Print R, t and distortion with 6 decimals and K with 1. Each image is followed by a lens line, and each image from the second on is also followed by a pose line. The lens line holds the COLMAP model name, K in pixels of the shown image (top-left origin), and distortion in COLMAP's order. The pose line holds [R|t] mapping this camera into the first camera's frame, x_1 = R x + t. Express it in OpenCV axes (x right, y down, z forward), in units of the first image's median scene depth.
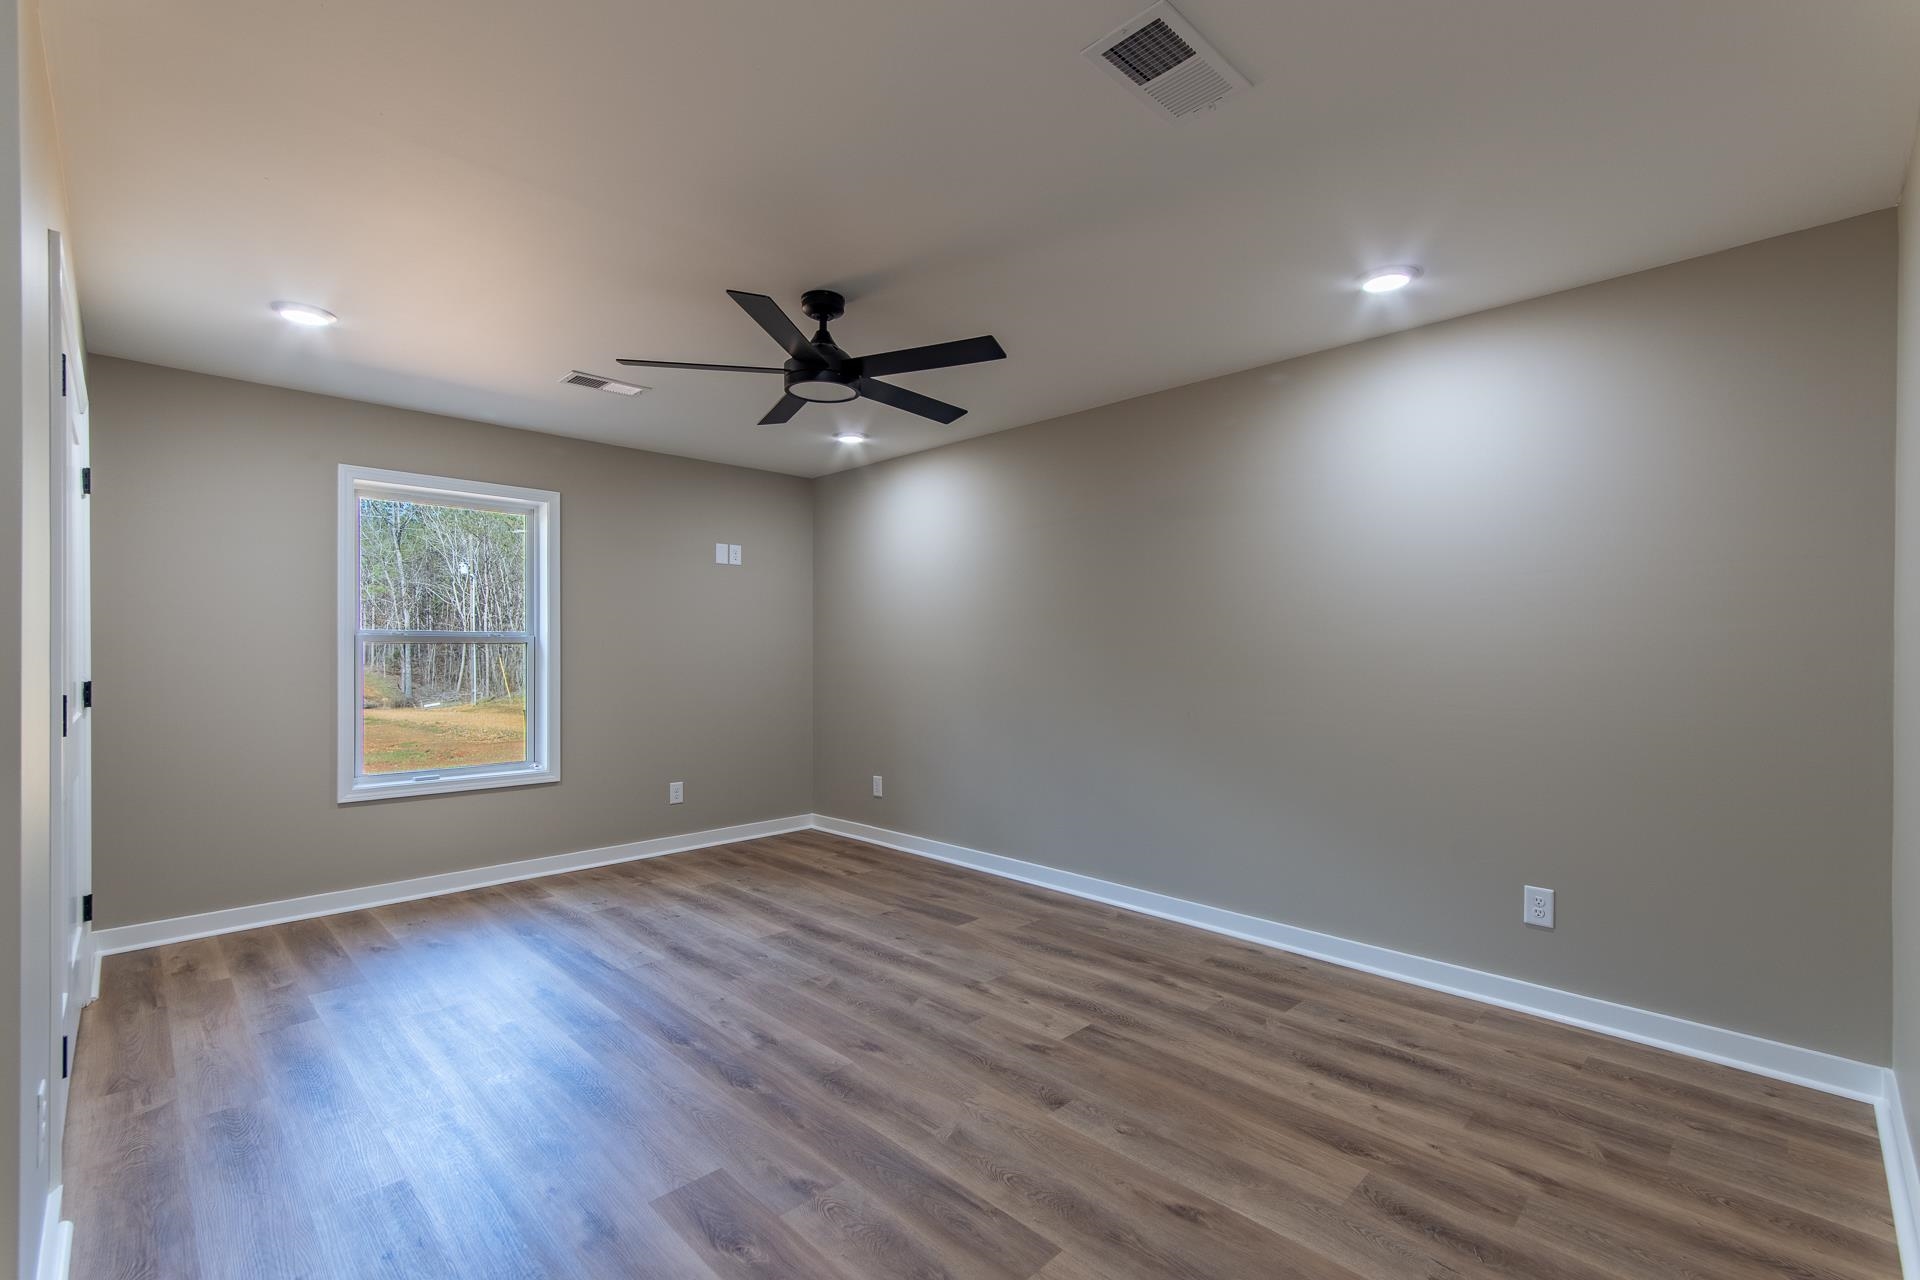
lens RADIAL K [[829.2, 0, 946.7], [0, 829.2, 645.7], [0, 0, 1]] dist [0.003010, 0.000518]
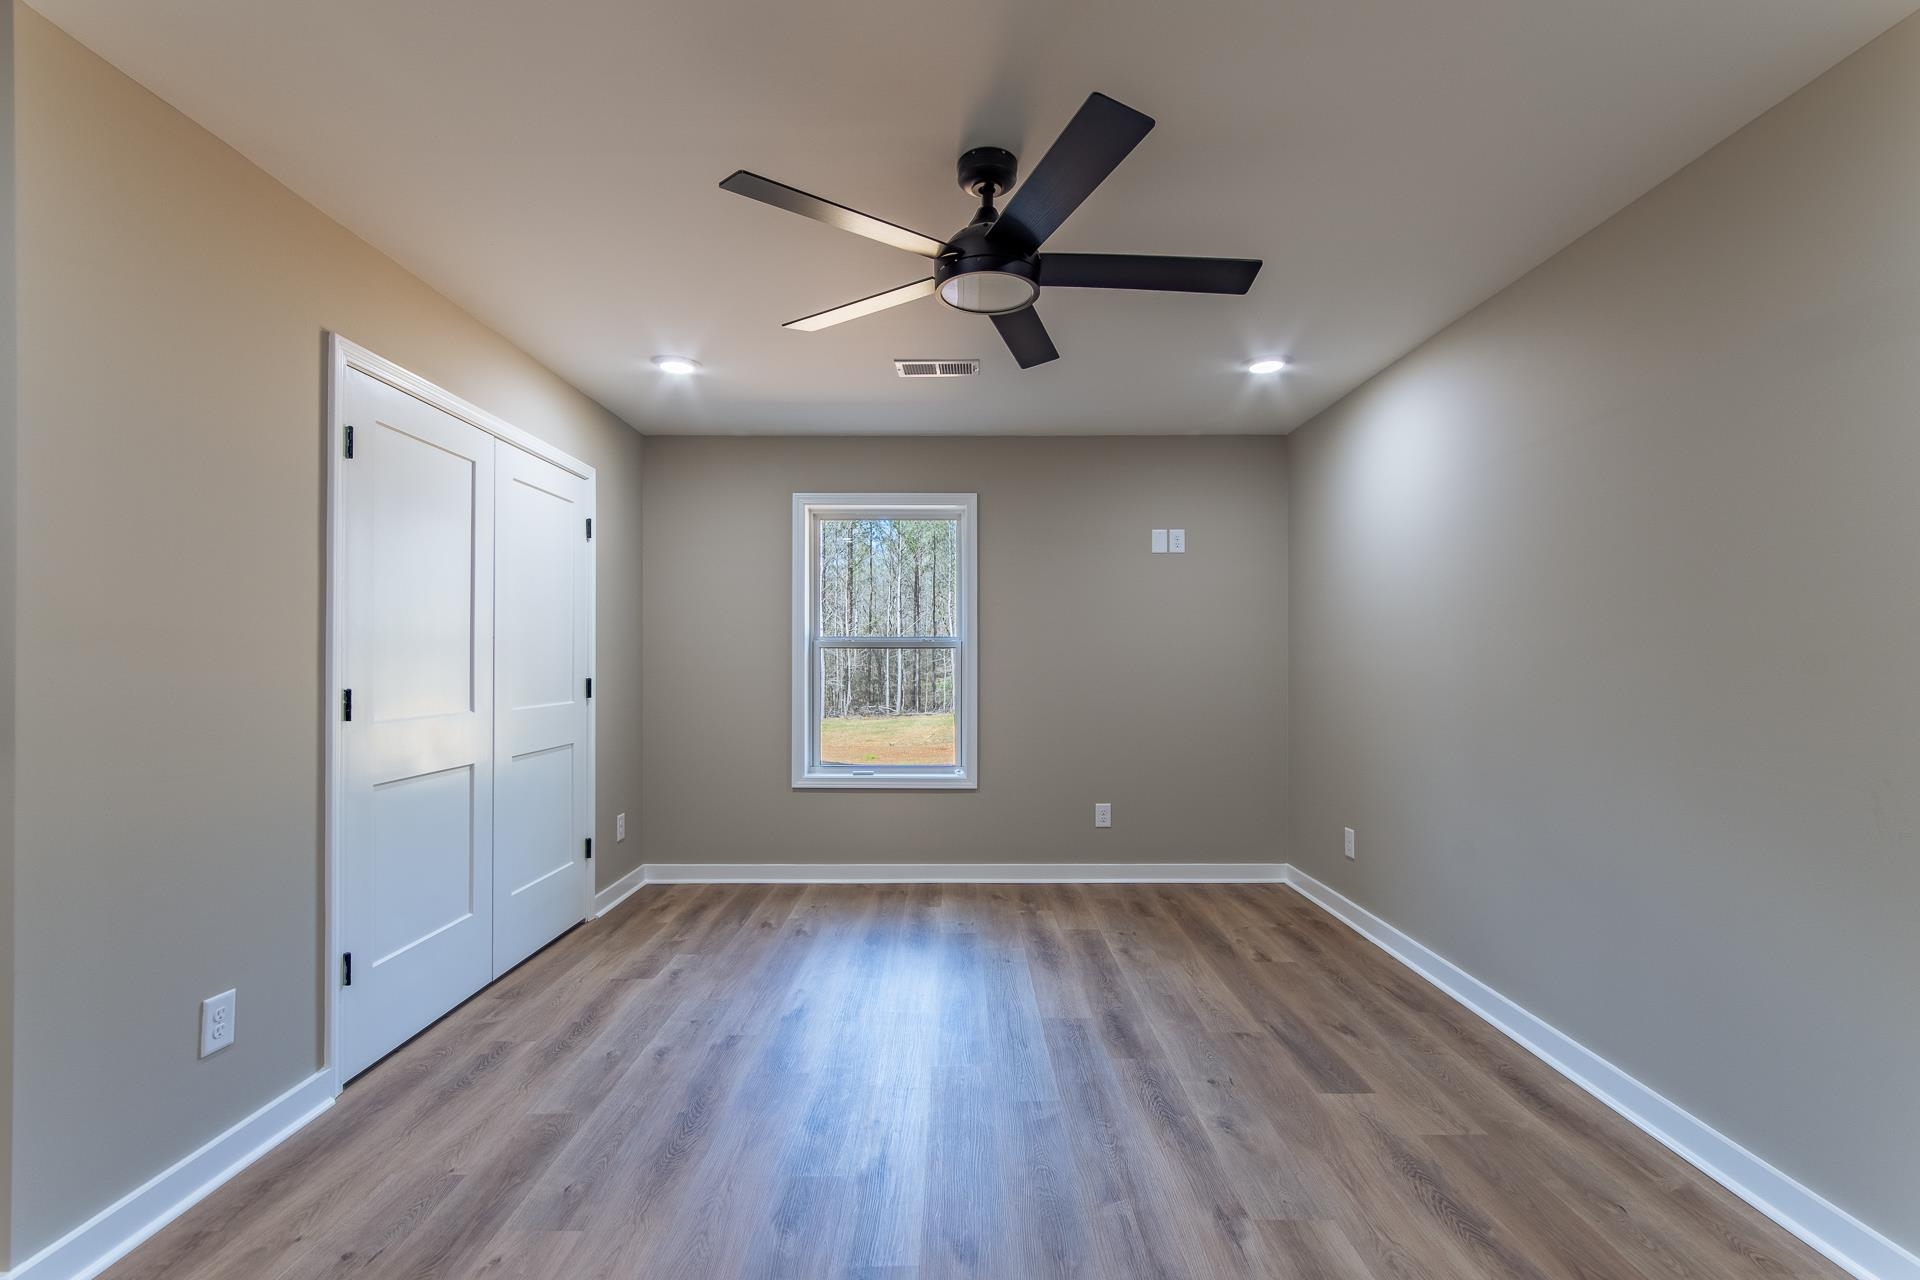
lens RADIAL K [[829.2, 0, 967.8], [0, 829.2, 652.5], [0, 0, 1]] dist [0.003010, 0.000518]
pose [[0.719411, -0.002503, -0.694580, 0.299017], [0.004765, 0.999988, 0.001331, 0.002245], [0.694568, -0.004267, 0.719414, 0.421667]]
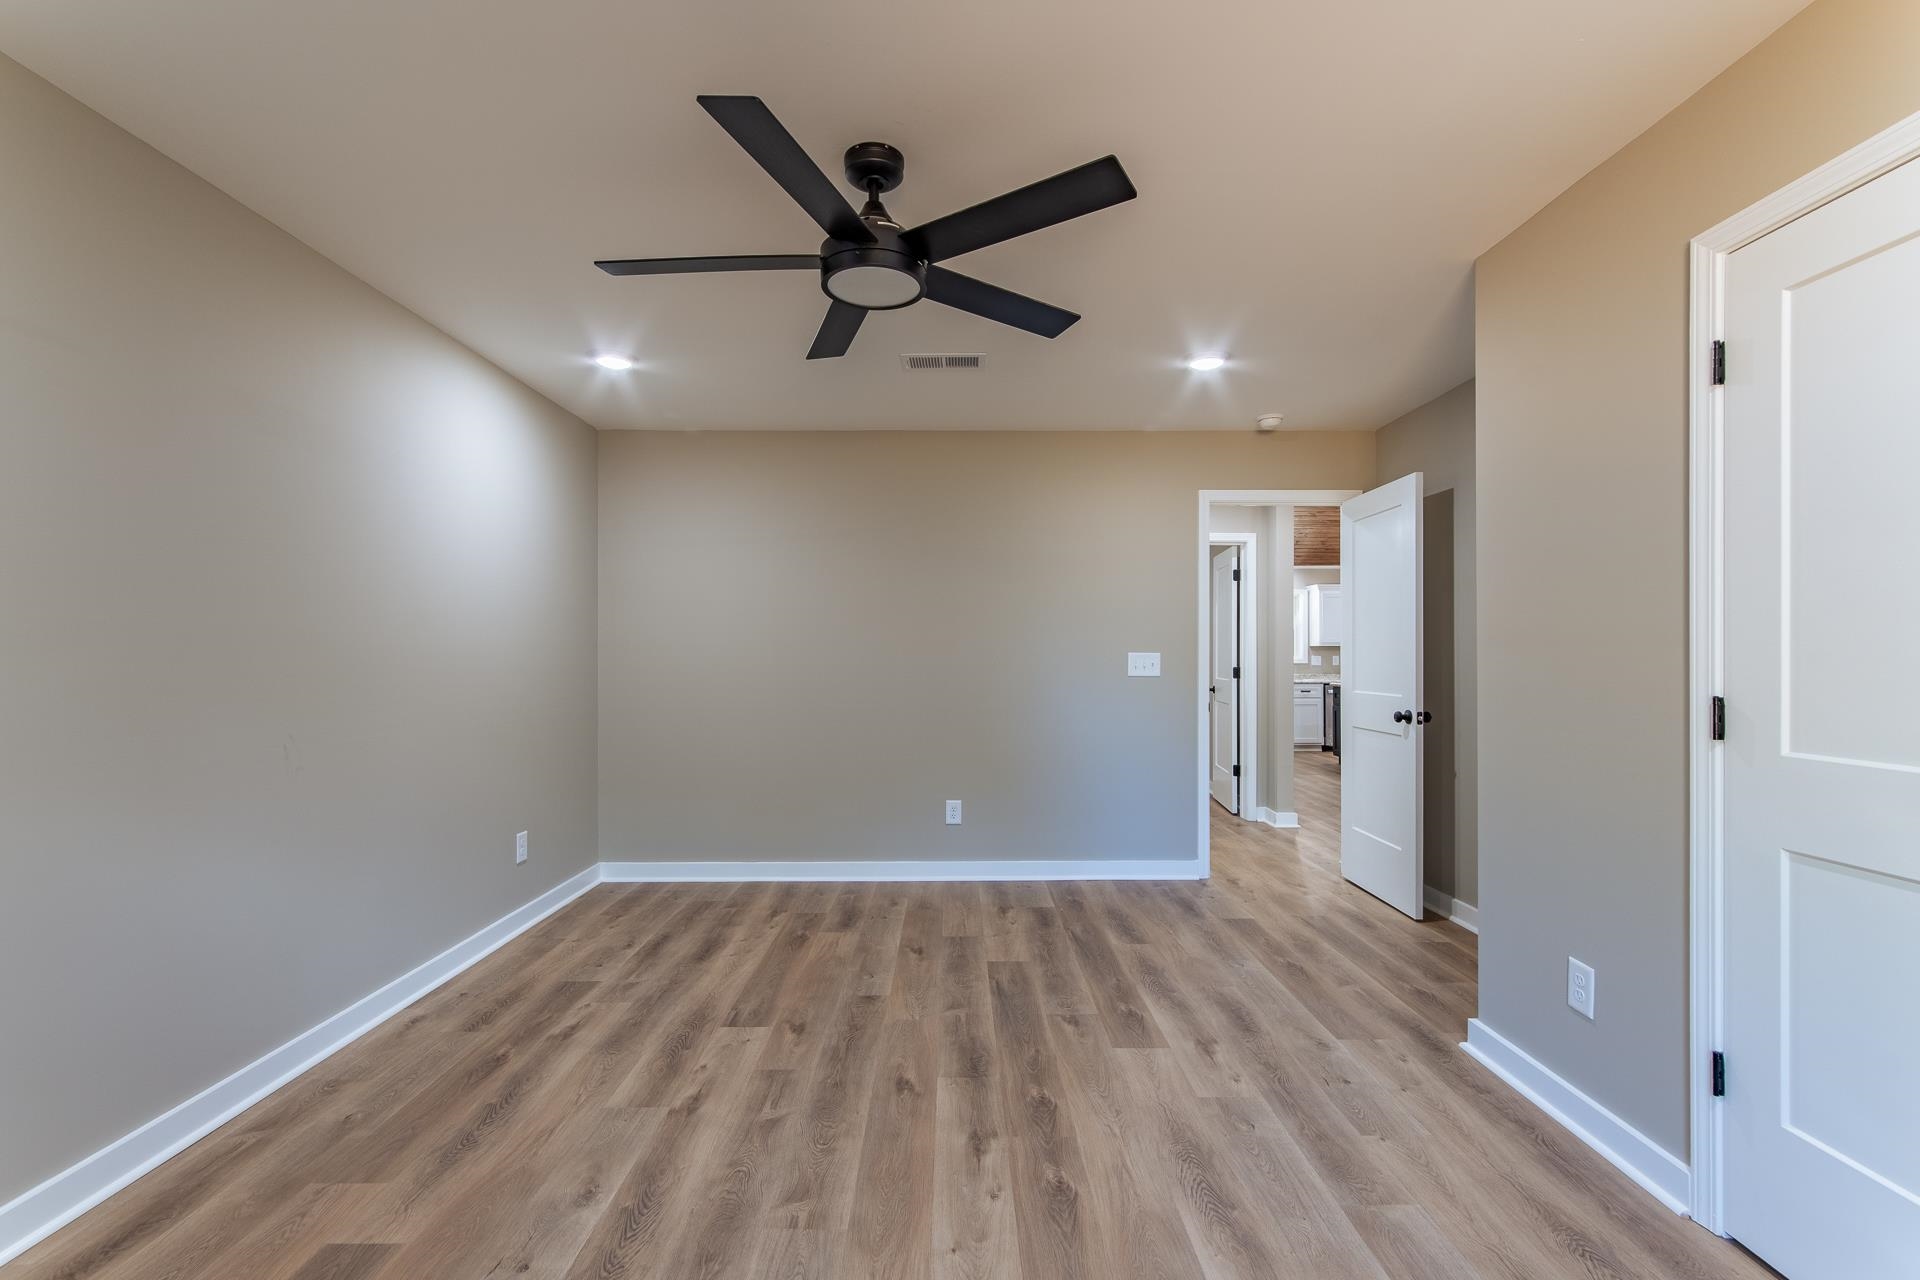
lens RADIAL K [[829.2, 0, 960.0], [0, 829.2, 640.2], [0, 0, 1]] dist [0.003010, 0.000518]
pose [[-0.716263, 0.012329, 0.697722, -0.626930], [-0.005463, 0.999714, -0.023274, 0.011662], [-0.697810, -0.020482, -0.715990, 1.302682]]
